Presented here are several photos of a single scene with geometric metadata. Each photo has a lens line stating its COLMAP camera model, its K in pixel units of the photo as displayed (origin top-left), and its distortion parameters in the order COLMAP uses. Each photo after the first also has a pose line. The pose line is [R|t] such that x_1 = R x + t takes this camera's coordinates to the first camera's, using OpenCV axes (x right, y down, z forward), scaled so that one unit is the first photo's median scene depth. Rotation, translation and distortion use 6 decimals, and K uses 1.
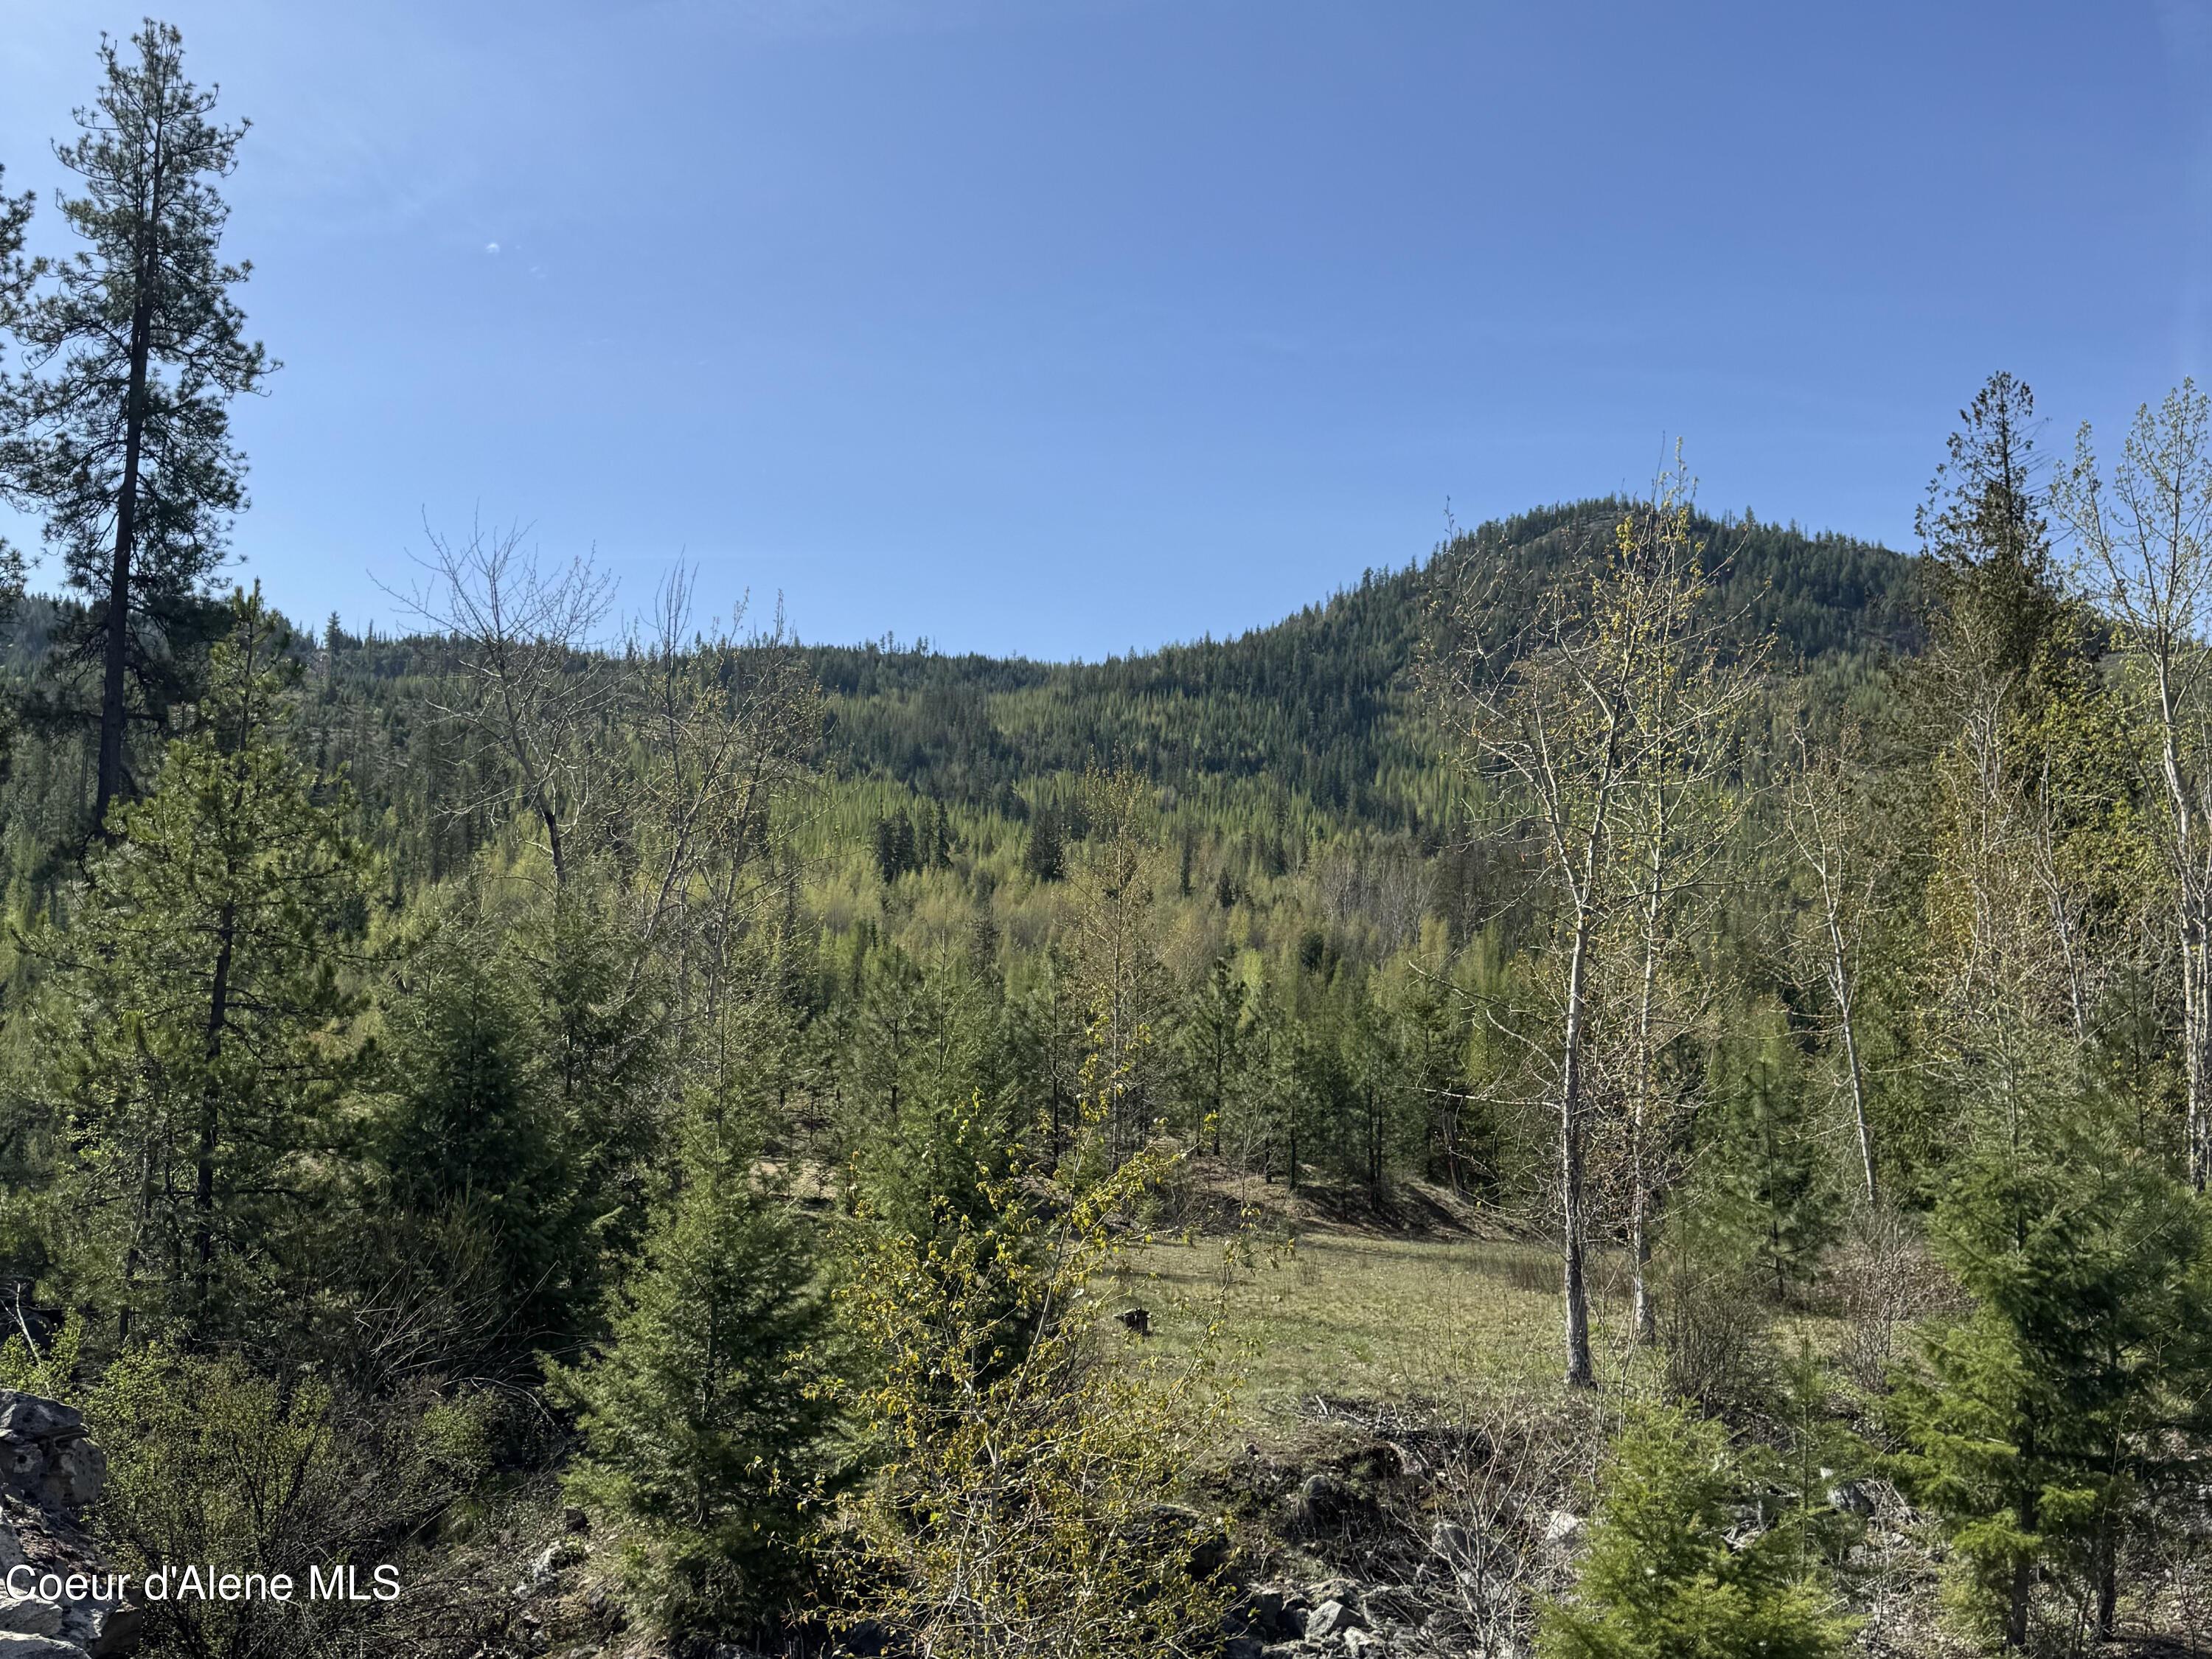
lens RADIAL K [[2073.3, 0, 1091.8], [0, 2073.3, 828.7], [0, 0, 1]] dist [0.054241, 0.000000]
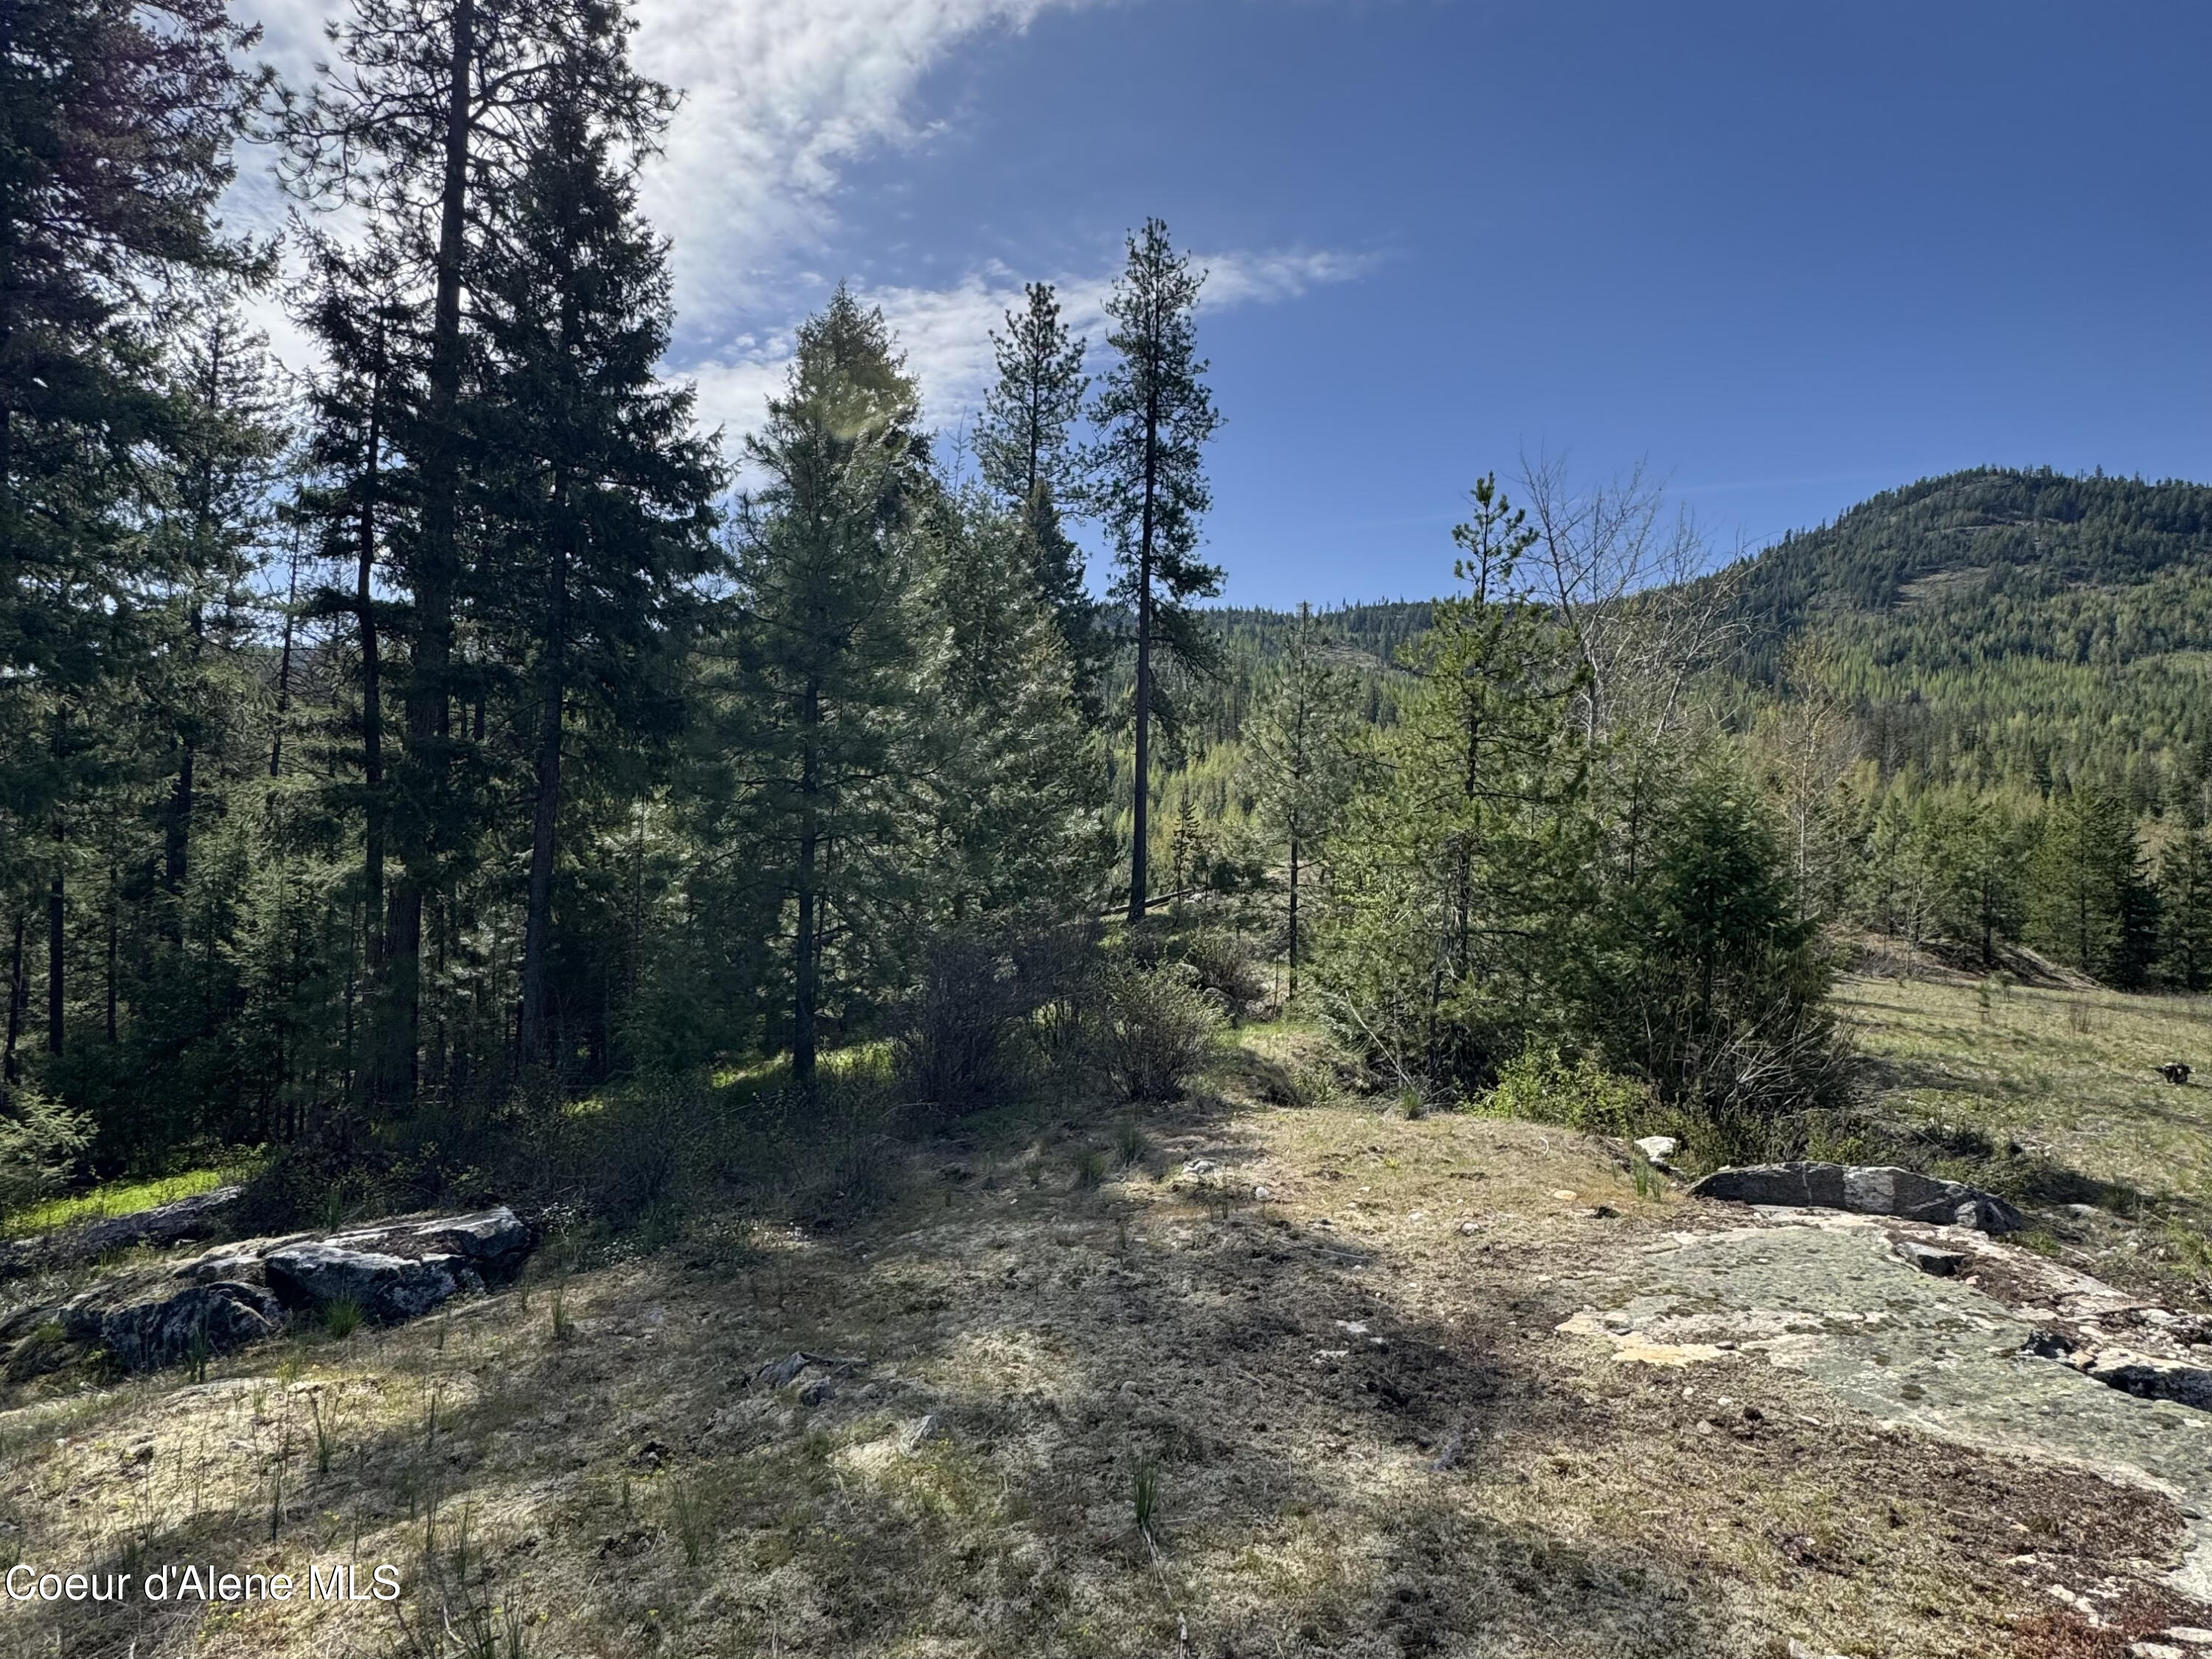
lens RADIAL K [[1178.1, 0, 1126.0], [0, 1178.1, 838.0], [0, 0, 1]] dist [0.002456, -0.001618]
pose [[0.935842, 0.016068, -0.352053, -0.126467], [0.021005, 0.994641, 0.101231, 0.009153], [0.351793, -0.102131, 0.930489, 0.074571]]
